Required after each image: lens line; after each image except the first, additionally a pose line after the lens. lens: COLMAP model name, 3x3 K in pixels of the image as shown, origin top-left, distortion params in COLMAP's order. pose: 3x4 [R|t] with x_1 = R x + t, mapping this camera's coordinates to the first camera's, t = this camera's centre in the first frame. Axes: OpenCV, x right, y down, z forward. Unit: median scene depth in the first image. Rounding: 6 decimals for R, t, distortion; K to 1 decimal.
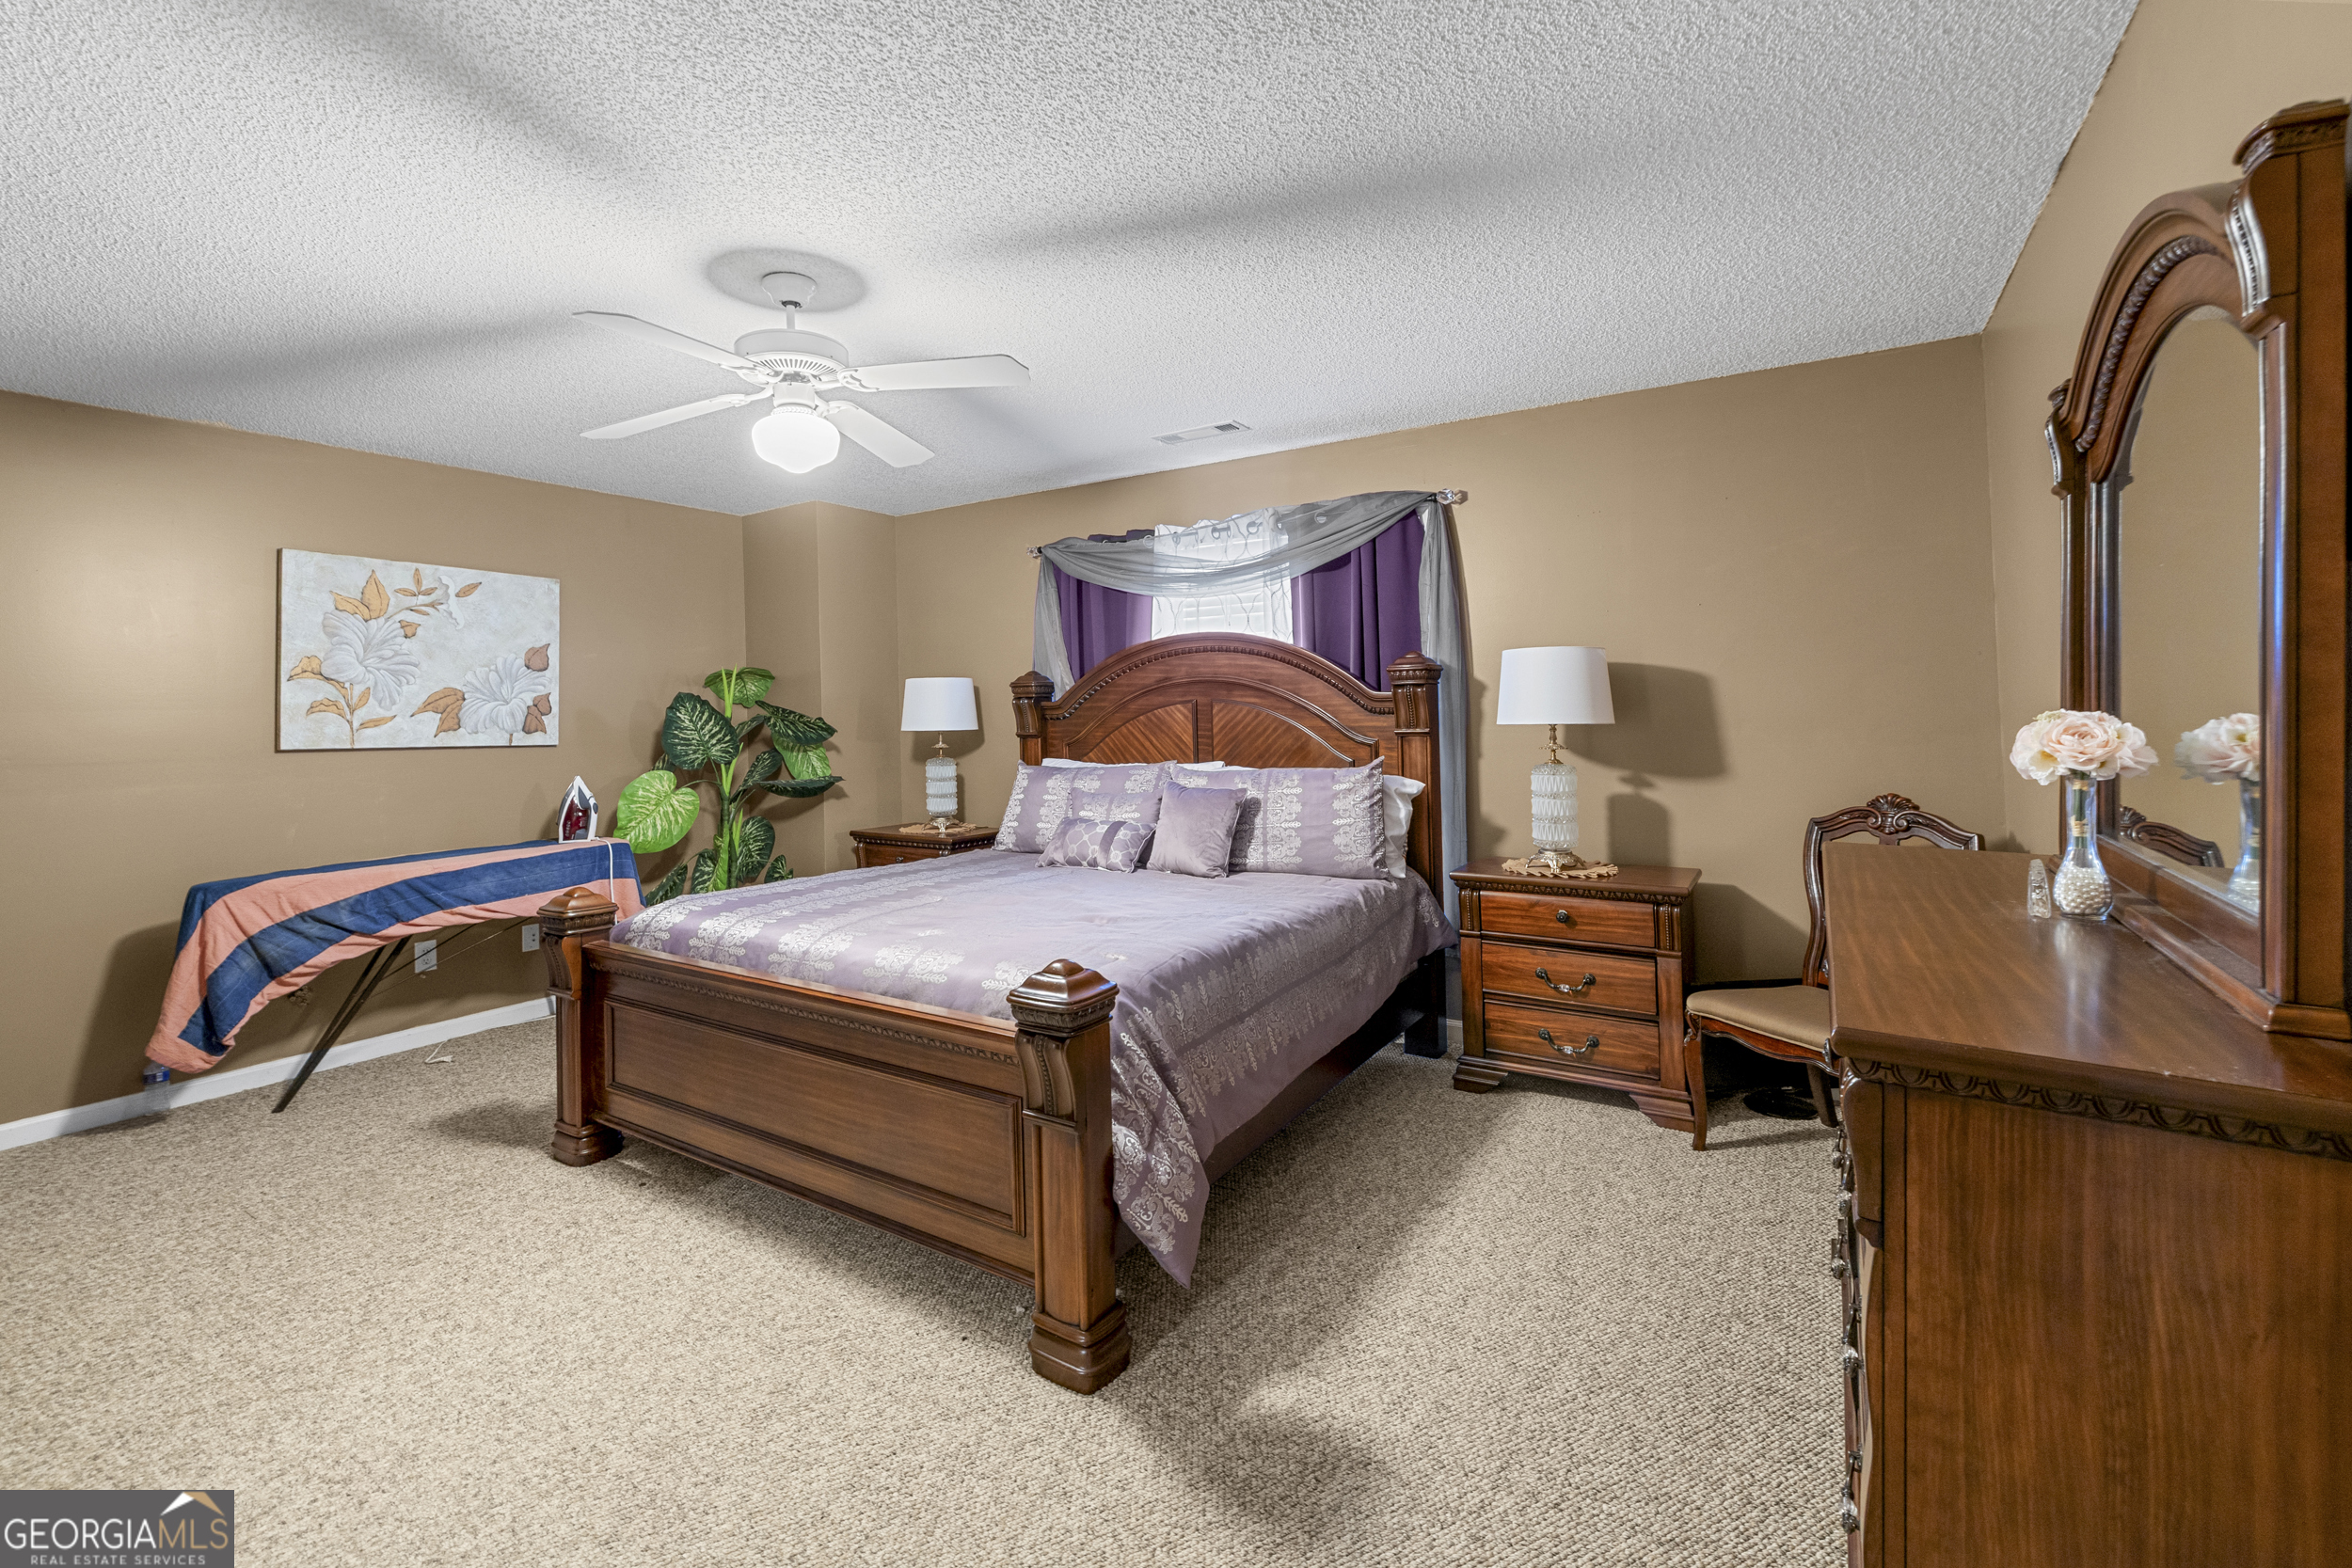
lens RADIAL K [[992.6, 0, 1118.8], [0, 992.6, 727.4], [0, 0, 1]] dist [0.000938, -0.000073]
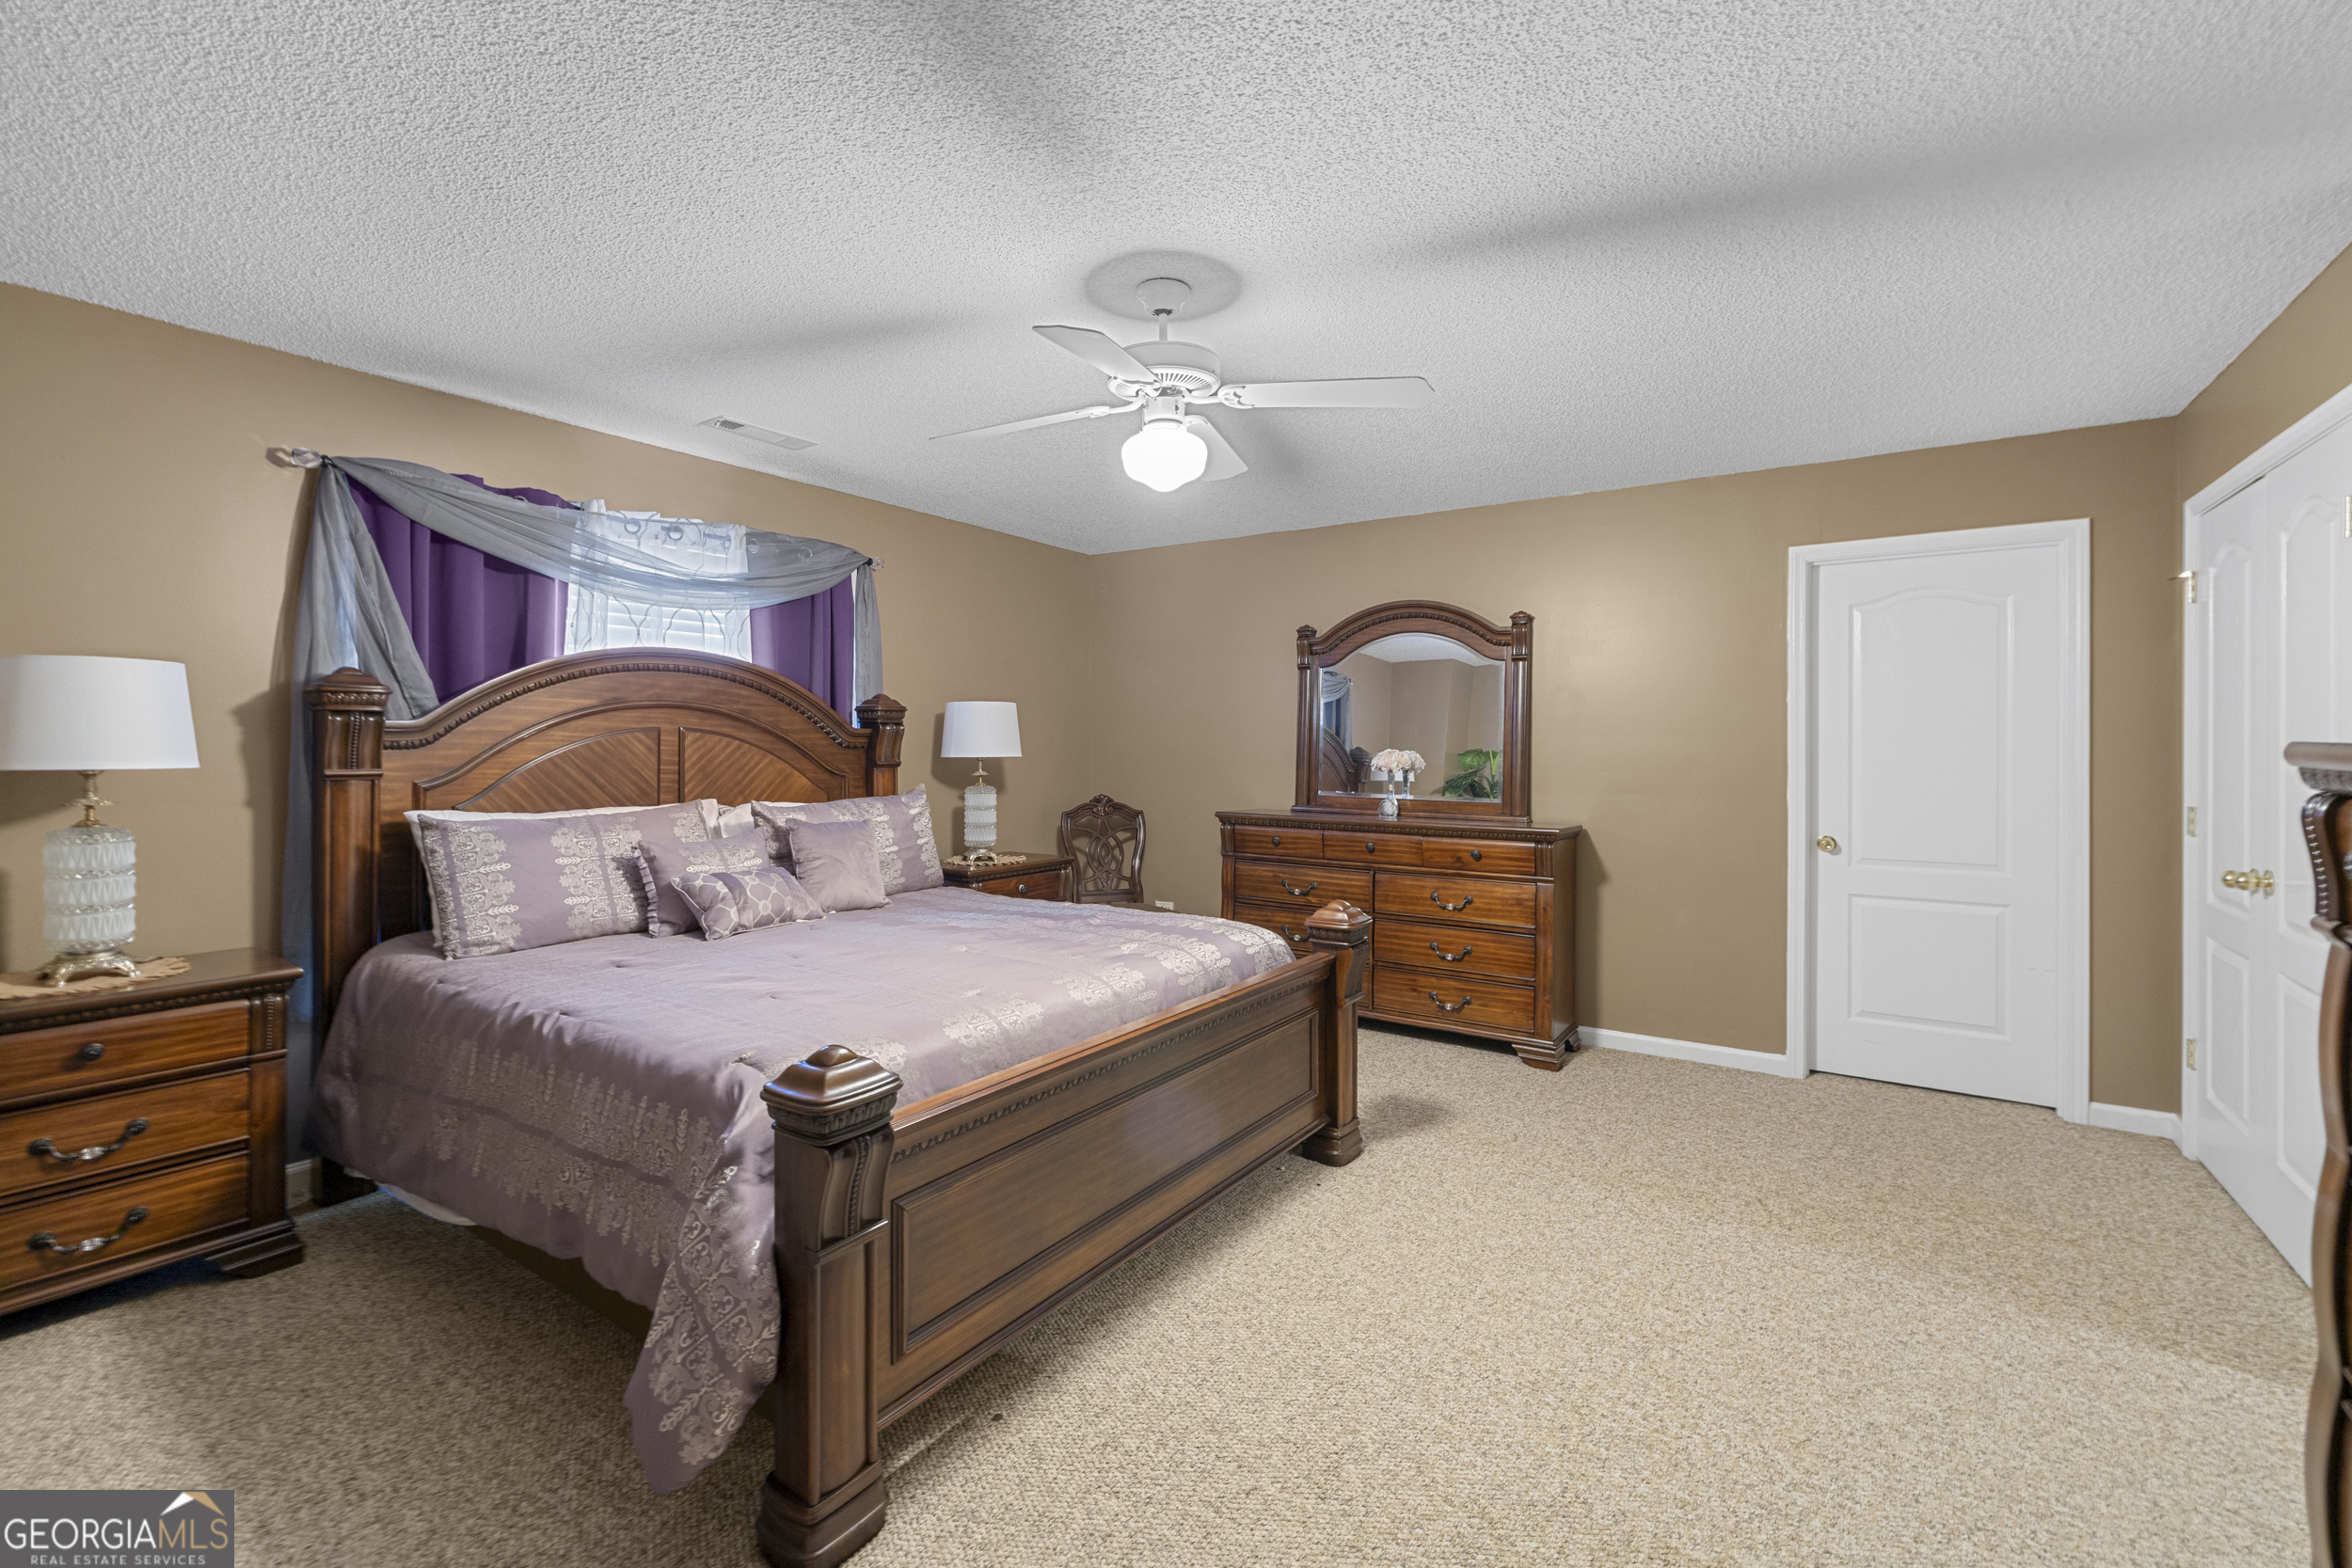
lens RADIAL K [[992.6, 0, 1171.3], [0, 992.6, 763.9], [0, 0, 1]] dist [0.000938, -0.000073]
pose [[0.033662, -0.000322, 0.999433, -0.780568], [0.014049, 0.999901, -0.000151, 0.009225], [-0.999335, 0.014046, 0.033663, 0.574686]]
